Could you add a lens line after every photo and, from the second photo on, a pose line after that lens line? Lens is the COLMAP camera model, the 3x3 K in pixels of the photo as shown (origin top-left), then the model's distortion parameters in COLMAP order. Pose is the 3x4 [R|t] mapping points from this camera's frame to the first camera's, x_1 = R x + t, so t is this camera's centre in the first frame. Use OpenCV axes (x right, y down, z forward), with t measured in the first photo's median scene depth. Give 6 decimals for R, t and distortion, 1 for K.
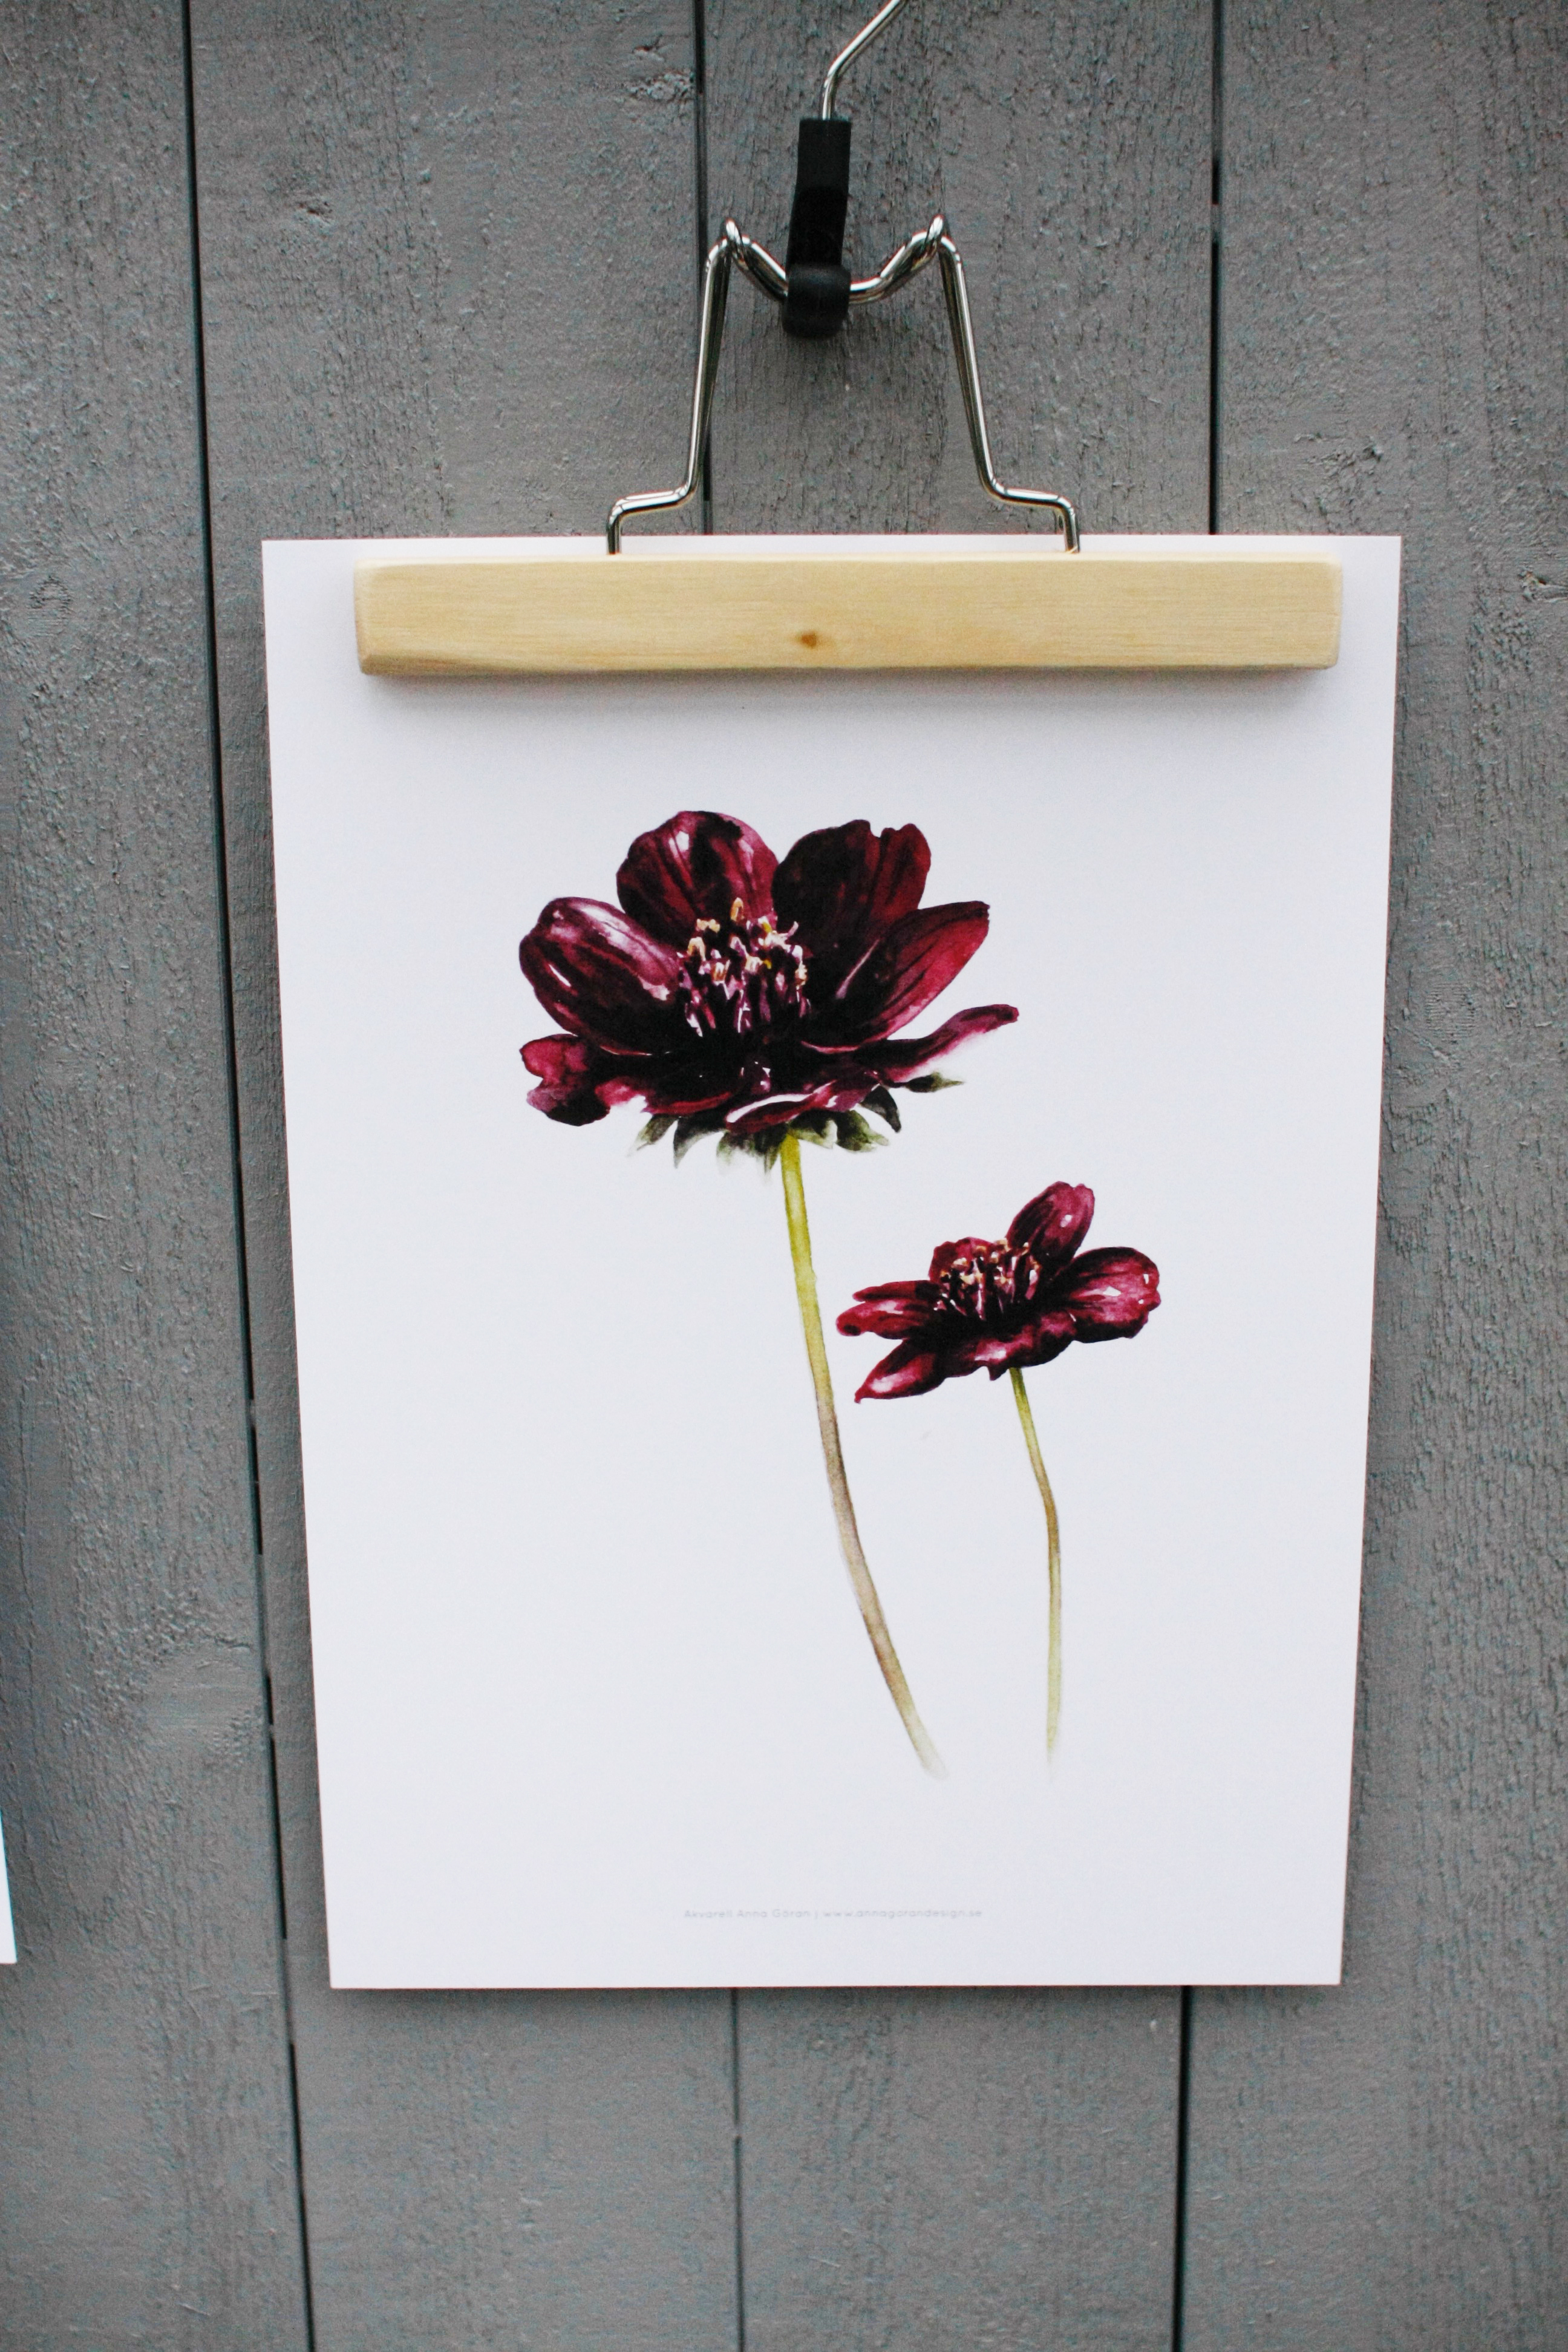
lens RADIAL K [[3444.5, 0, 802.5], [0, 3444.5, 1170.6], [0, 0, 1]] dist [-0.163537, 0.000000]
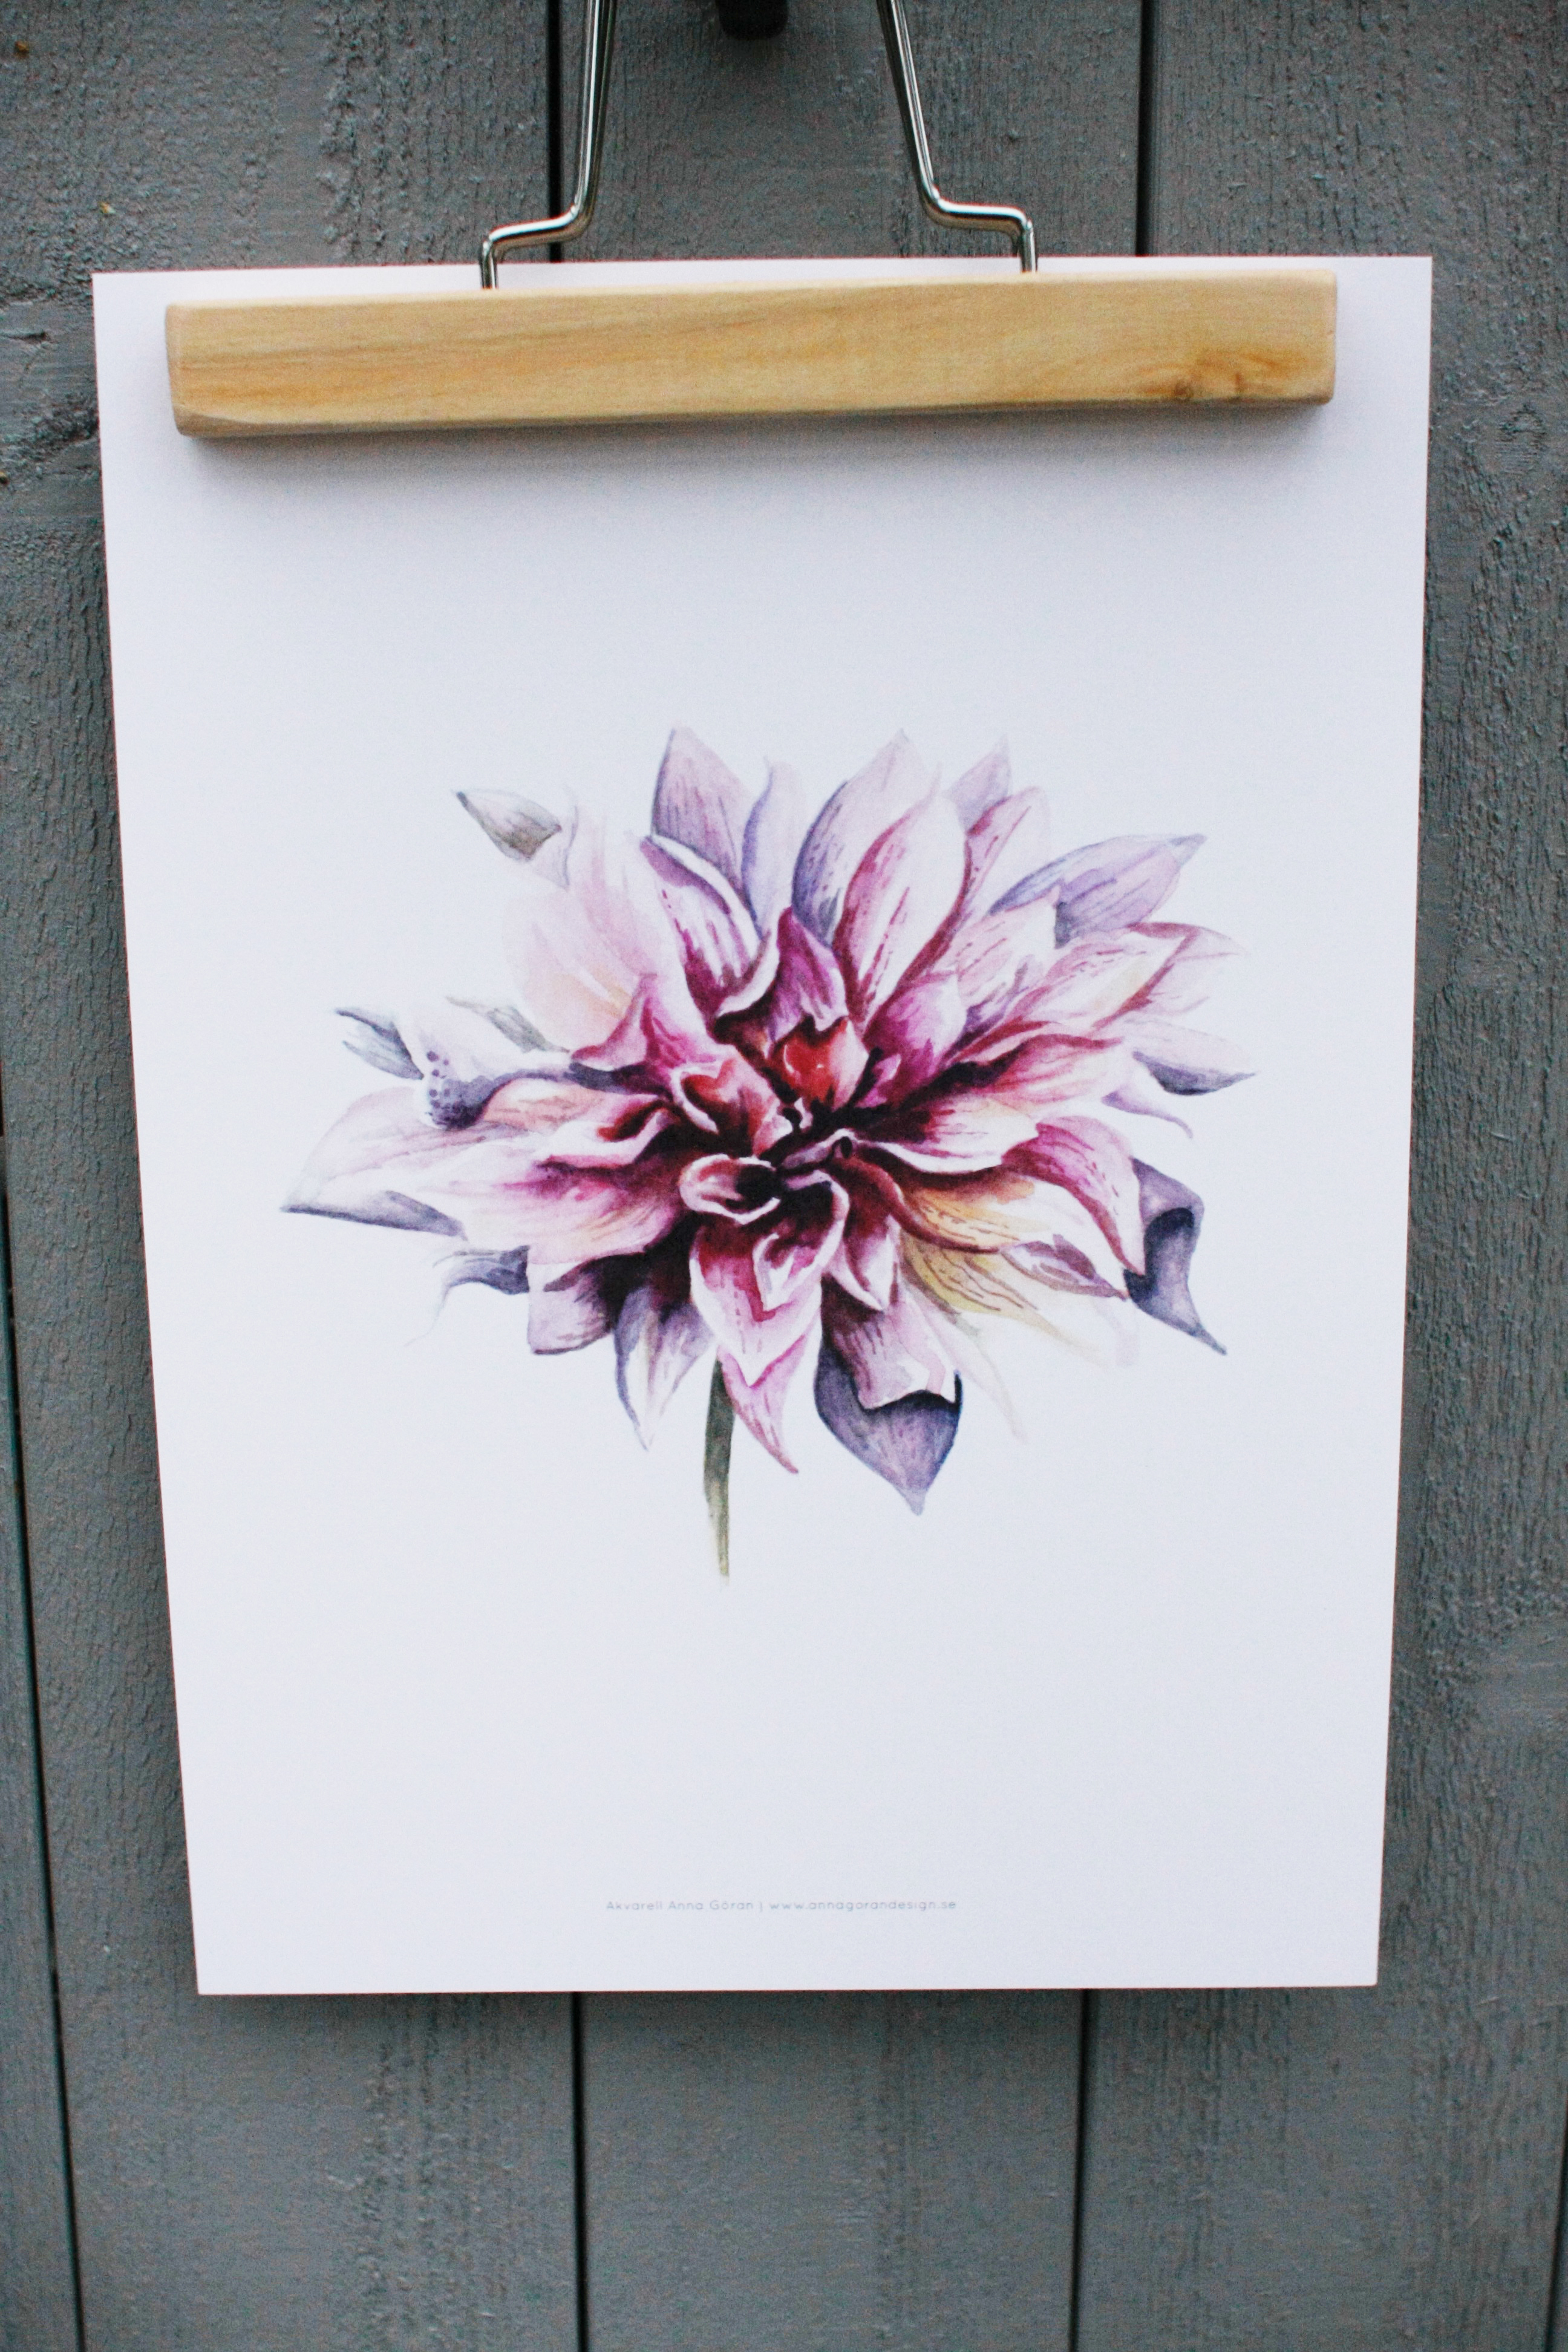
lens RADIAL K [[3444.5, 0, 785.2], [0, 3444.5, 1179.8], [0, 0, 1]] dist [-0.163537, 0.000000]
pose [[0.997126, 0.000771, 0.075755, -0.465243], [-0.002042, 0.999858, 0.016706, 0.010374], [-0.075731, -0.016812, 0.996987, 0.136685]]
